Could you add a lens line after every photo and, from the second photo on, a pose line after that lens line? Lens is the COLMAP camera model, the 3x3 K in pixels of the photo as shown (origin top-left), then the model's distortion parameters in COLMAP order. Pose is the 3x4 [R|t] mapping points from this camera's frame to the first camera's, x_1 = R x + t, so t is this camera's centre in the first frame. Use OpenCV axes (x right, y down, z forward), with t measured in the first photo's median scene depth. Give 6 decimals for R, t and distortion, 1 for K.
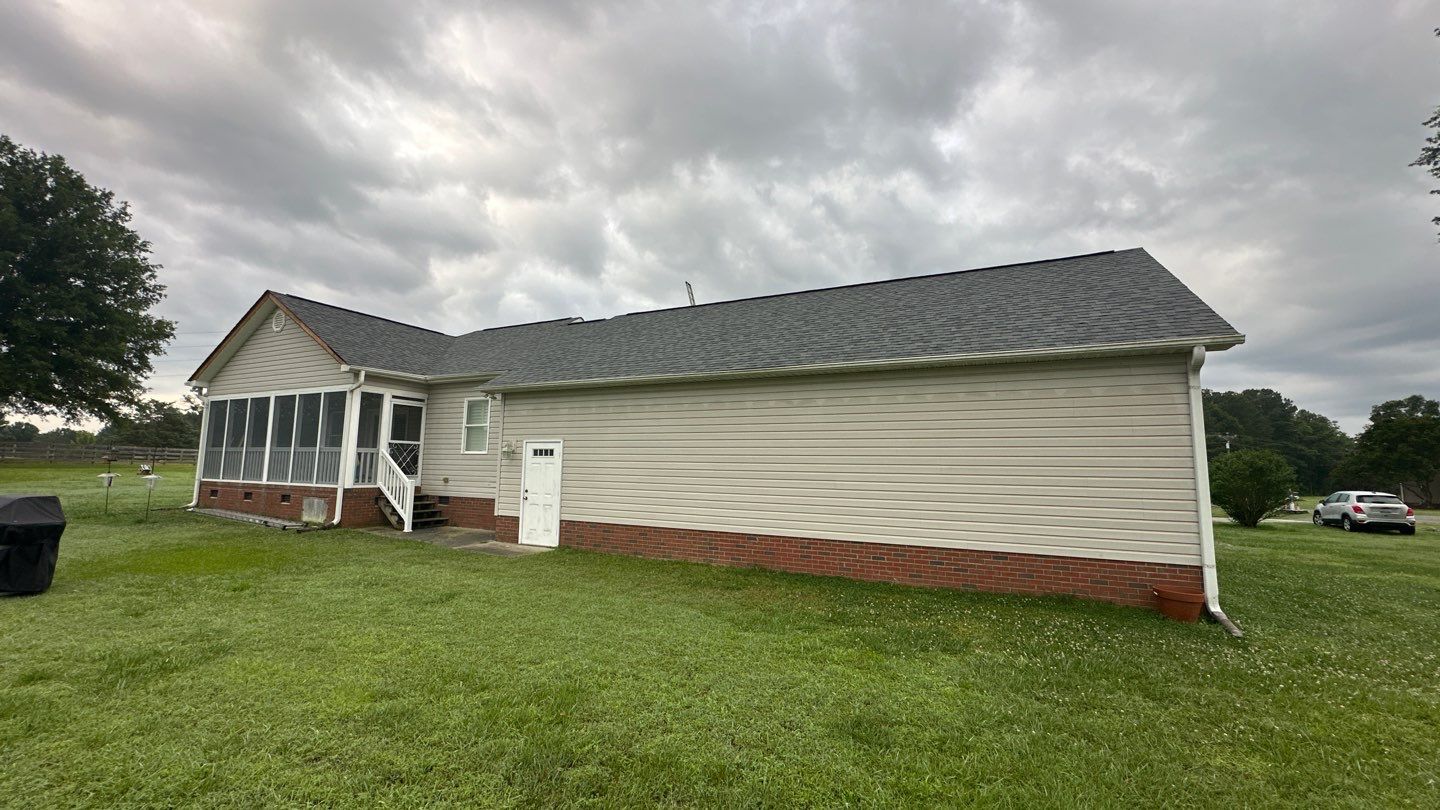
lens RADIAL K [[620.3, 0, 728.1], [0, 620.3, 397.2], [0, 0, 1]] dist [-0.001467, -0.000296]
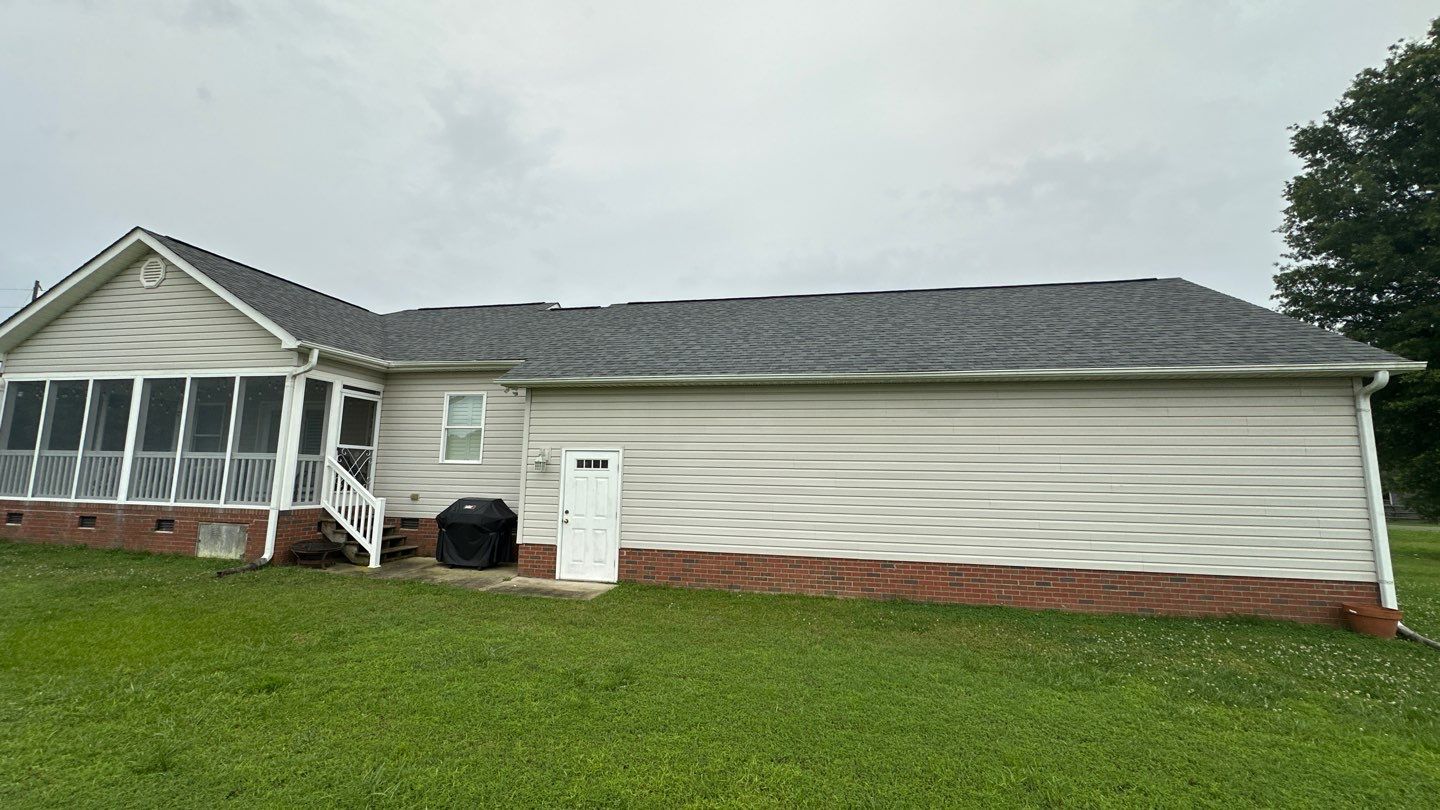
lens RADIAL K [[620.3, 0, 728.1], [0, 620.3, 397.2], [0, 0, 1]] dist [-0.001467, -0.000296]
pose [[0.961604, 0.038568, 0.271716, -0.313998], [-0.034771, 0.999219, -0.018780, 0.010601], [-0.272228, 0.008611, 0.962194, 0.159508]]
